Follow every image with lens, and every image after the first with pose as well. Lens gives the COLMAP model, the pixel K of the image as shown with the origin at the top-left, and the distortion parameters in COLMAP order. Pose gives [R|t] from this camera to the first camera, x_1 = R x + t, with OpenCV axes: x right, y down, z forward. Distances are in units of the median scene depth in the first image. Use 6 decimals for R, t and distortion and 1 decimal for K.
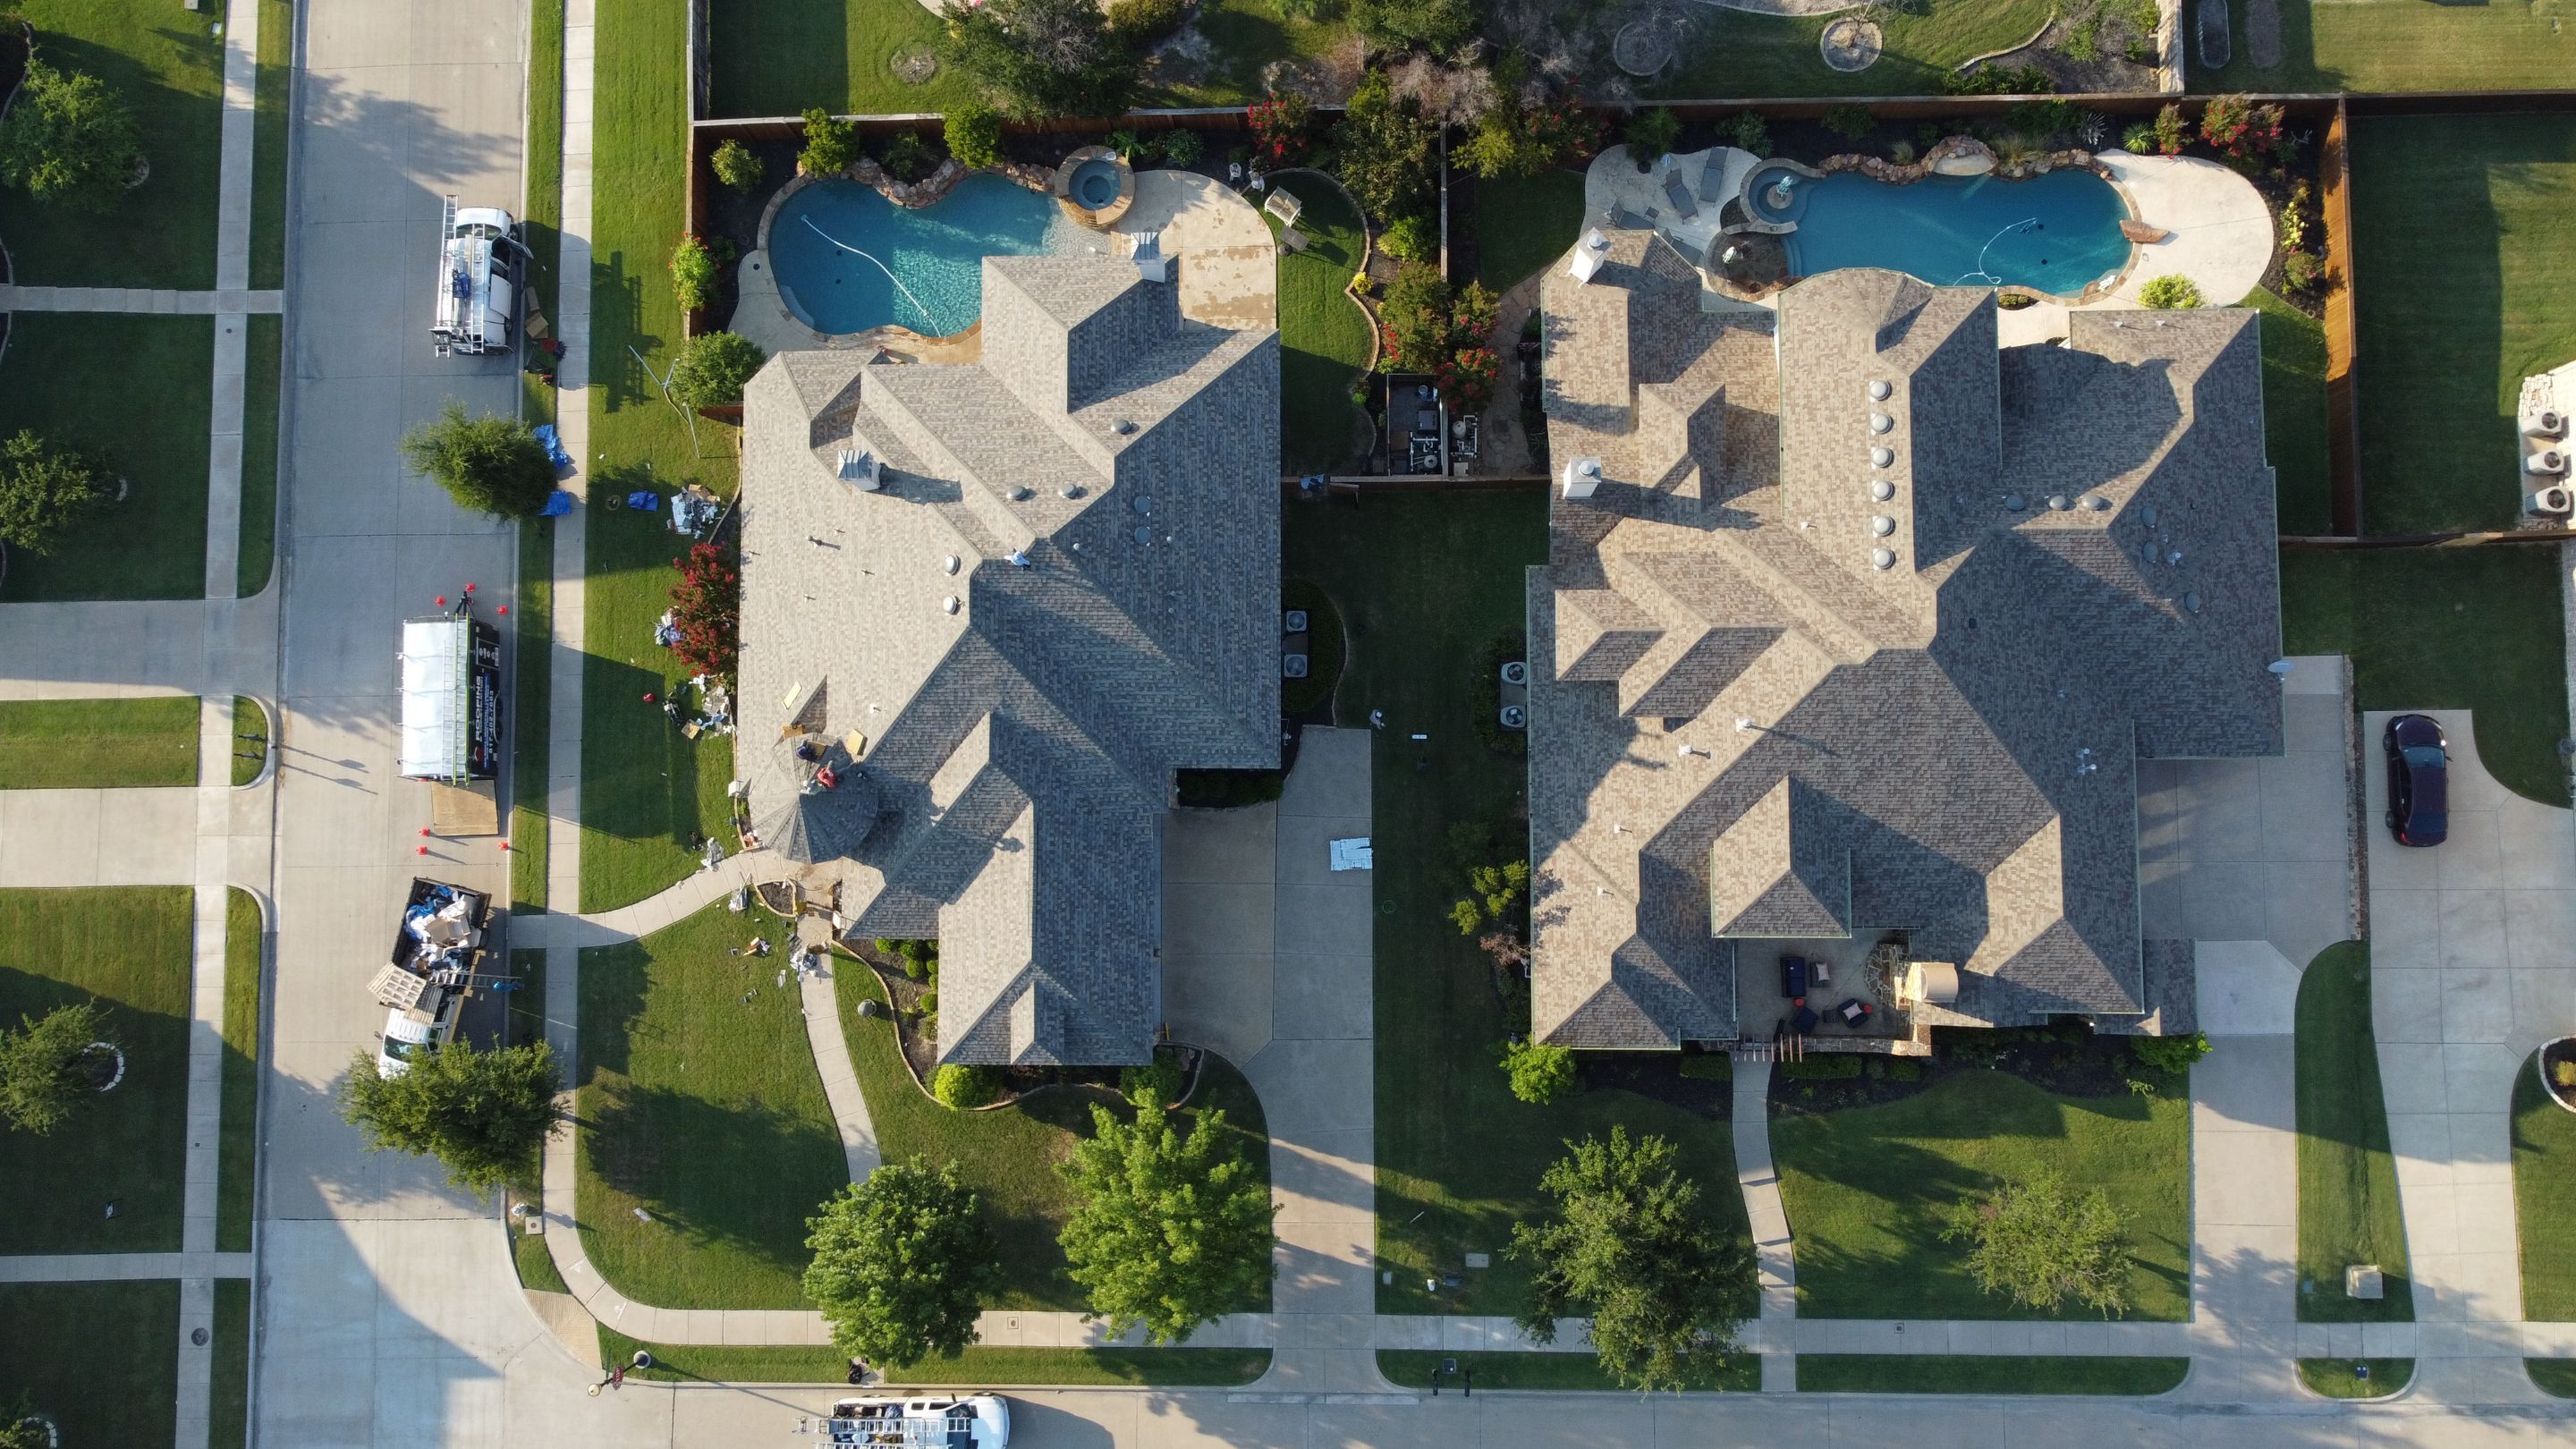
lens RADIAL K [[1952.1, 0, 1282.1], [0, 1952.1, 711.9], [0, 0, 1]] dist [0.004892, -0.011068]
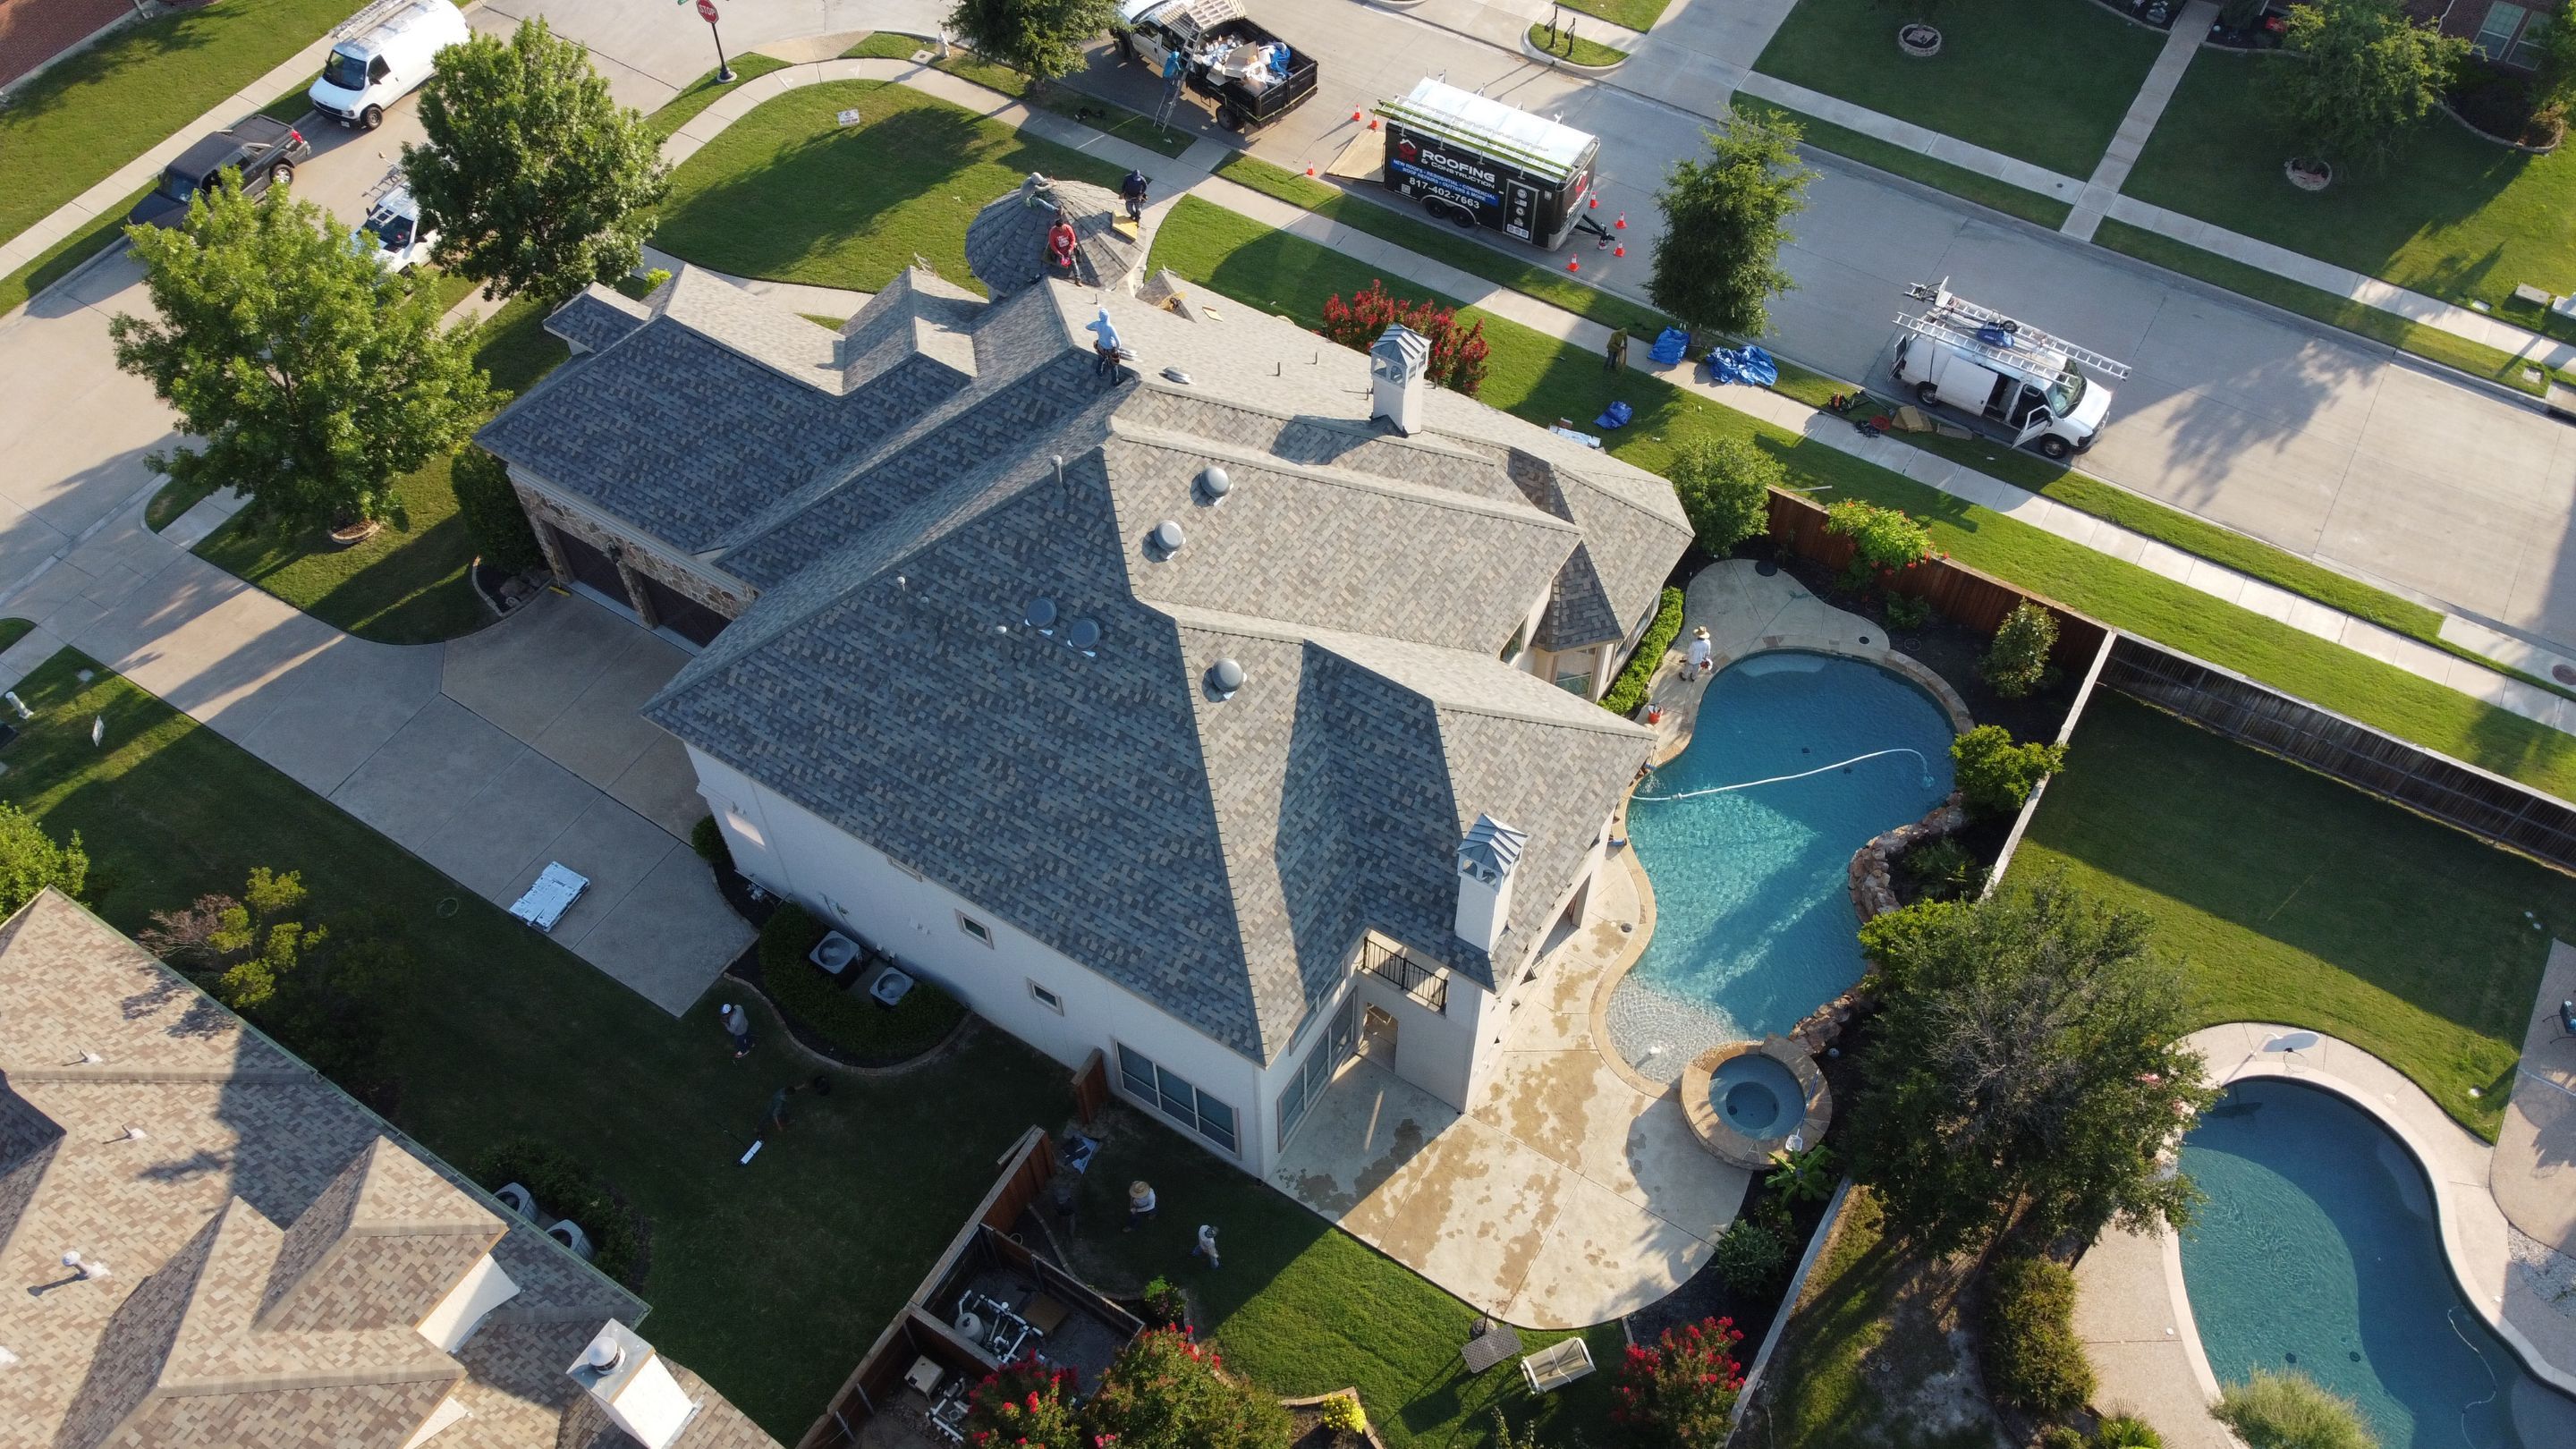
lens RADIAL K [[1952.1, 0, 1280.0], [0, 1952.1, 715.1], [0, 0, 1]] dist [0.004892, -0.011068]
pose [[-0.533148, 0.704895, -0.467842, 0.160875], [-0.839527, -0.372415, 0.395602, -0.343229], [0.104627, 0.603681, 0.790331, 0.500418]]
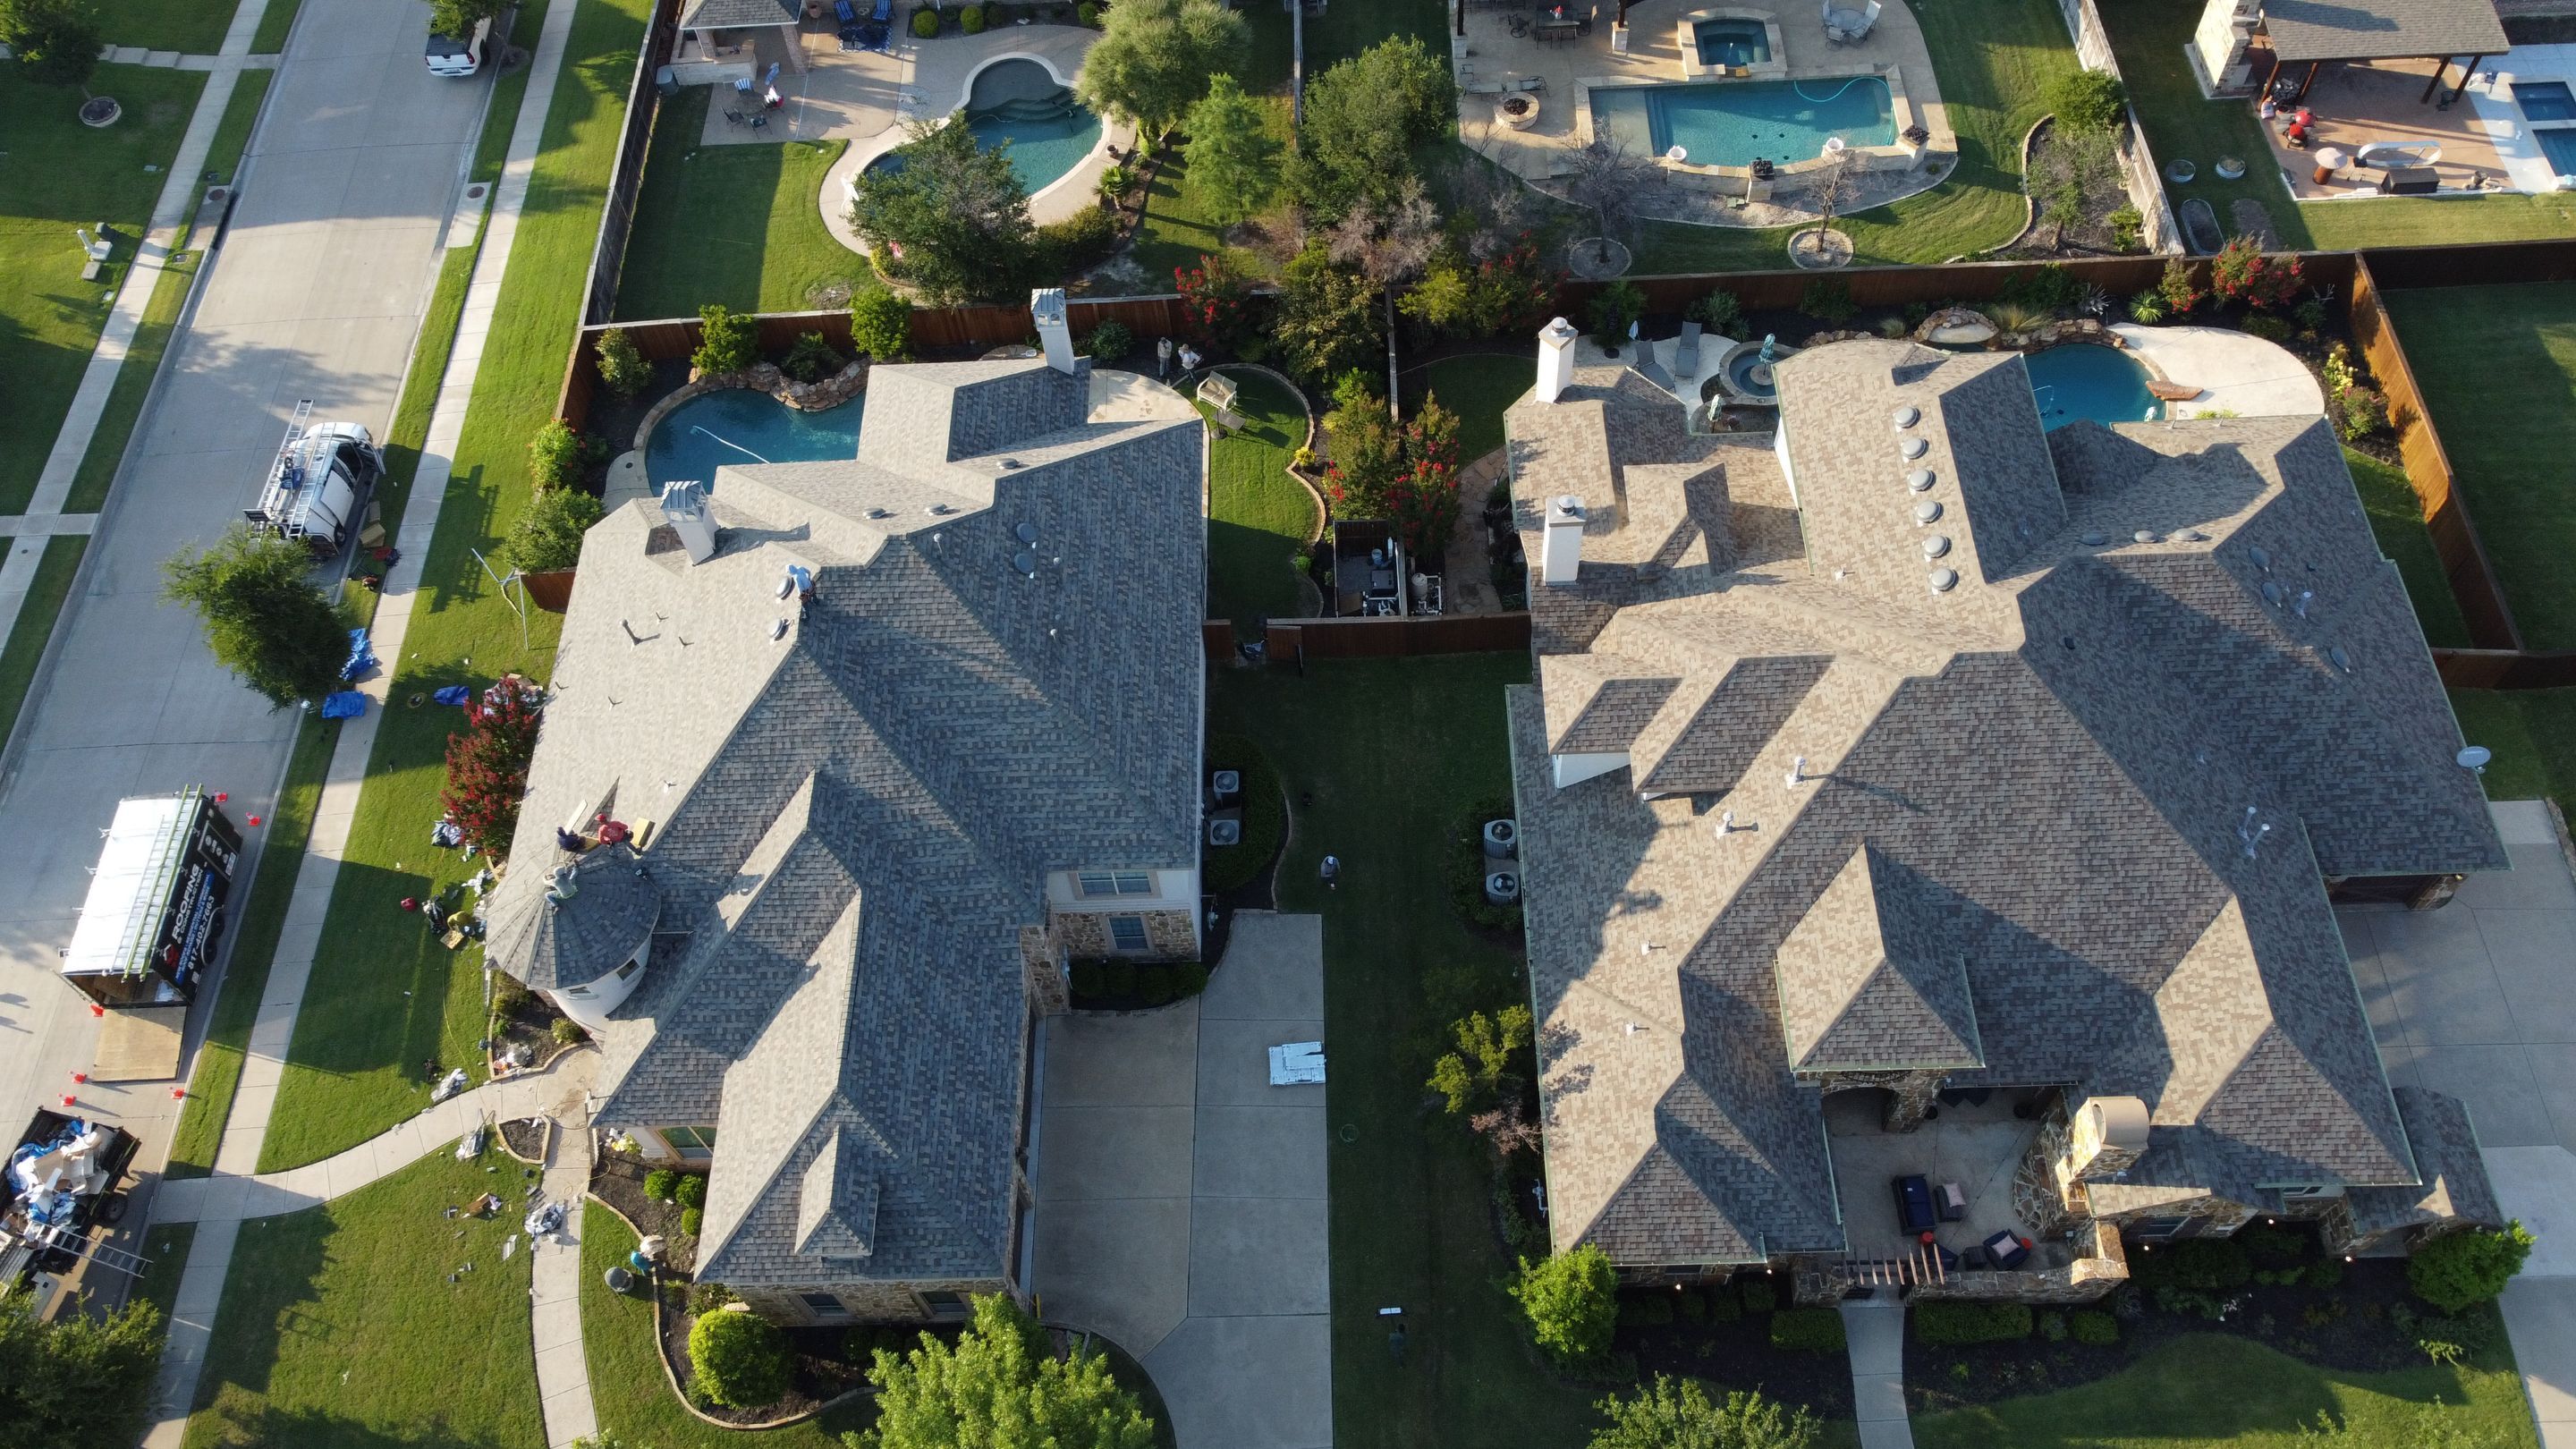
lens RADIAL K [[1952.1, 0, 1282.7], [0, 1952.1, 714.4], [0, 0, 1]] dist [0.004892, -0.011068]
pose [[0.999962, -0.007921, -0.003689, 0.033766], [0.005264, 0.883083, -0.469187, 0.305234], [0.006974, 0.469150, 0.883091, 0.275593]]
